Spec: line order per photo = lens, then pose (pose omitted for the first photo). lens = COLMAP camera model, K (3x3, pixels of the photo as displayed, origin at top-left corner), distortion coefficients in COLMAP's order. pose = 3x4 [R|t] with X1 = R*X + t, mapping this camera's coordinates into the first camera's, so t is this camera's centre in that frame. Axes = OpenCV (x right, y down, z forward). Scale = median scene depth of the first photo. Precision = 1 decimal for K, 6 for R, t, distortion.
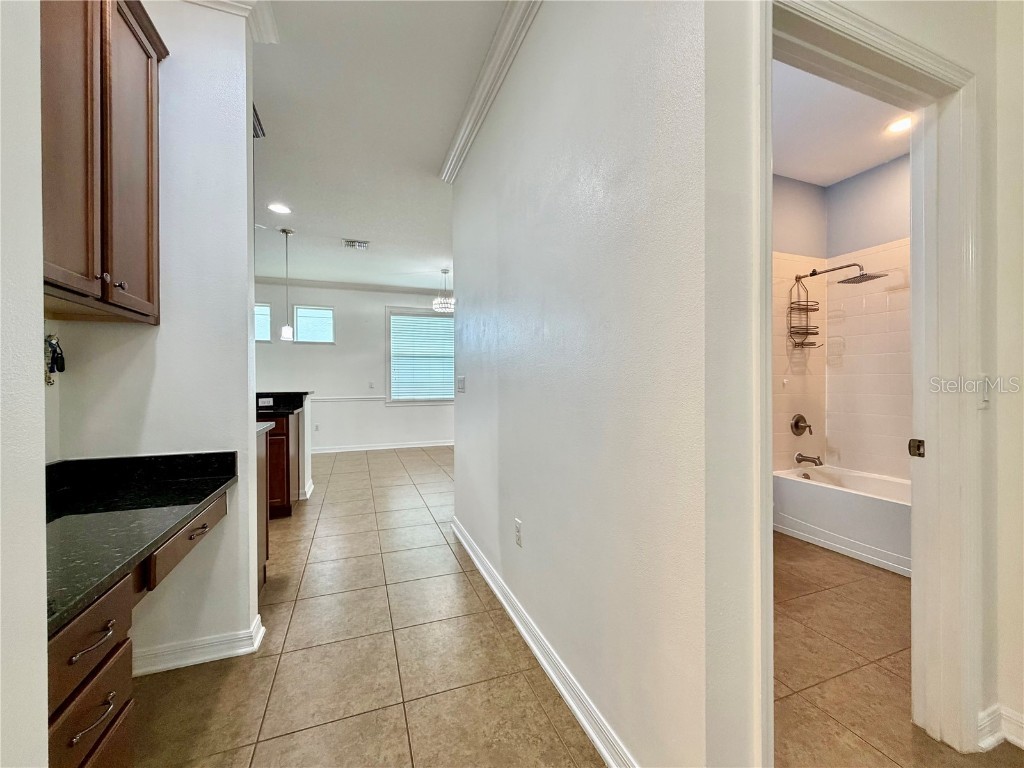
lens RADIAL K [[409.7, 0, 509.6], [0, 409.7, 383.9], [0, 0, 1]] dist [0.001217, 0.000153]
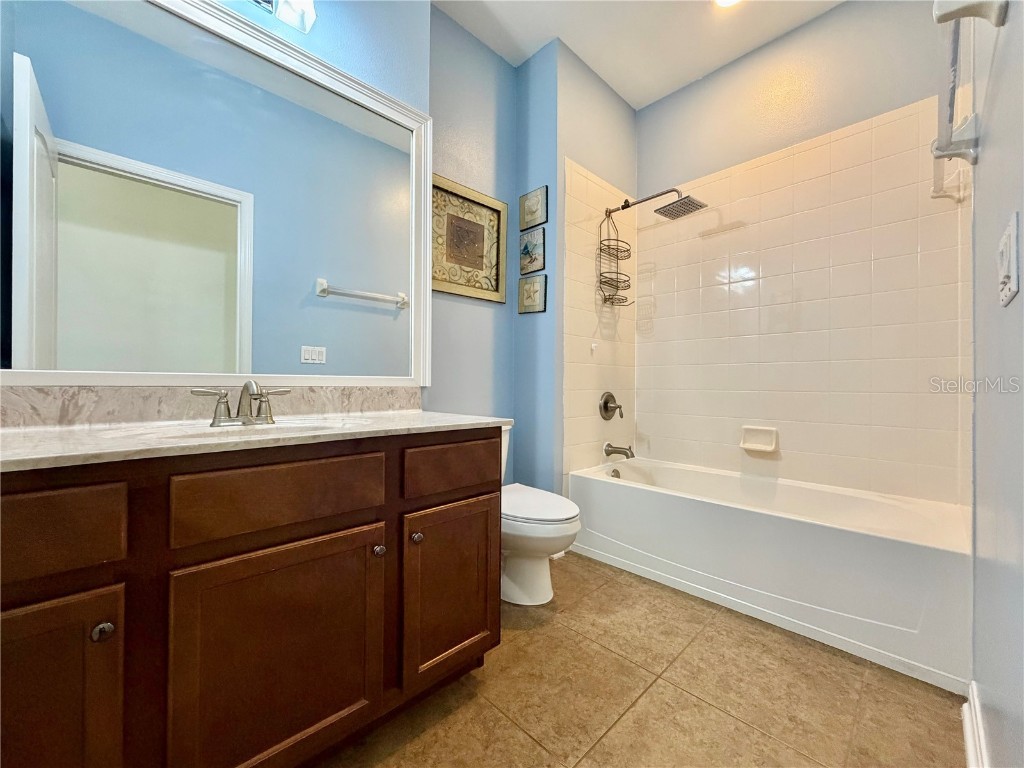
lens RADIAL K [[409.7, 0, 509.6], [0, 409.7, 383.9], [0, 0, 1]] dist [0.001217, 0.000153]
pose [[0.917726, 0.009884, 0.397091, 0.241587], [-0.007511, 0.999943, -0.007530, 0.067503], [-0.397143, 0.003928, 0.917748, 0.383311]]
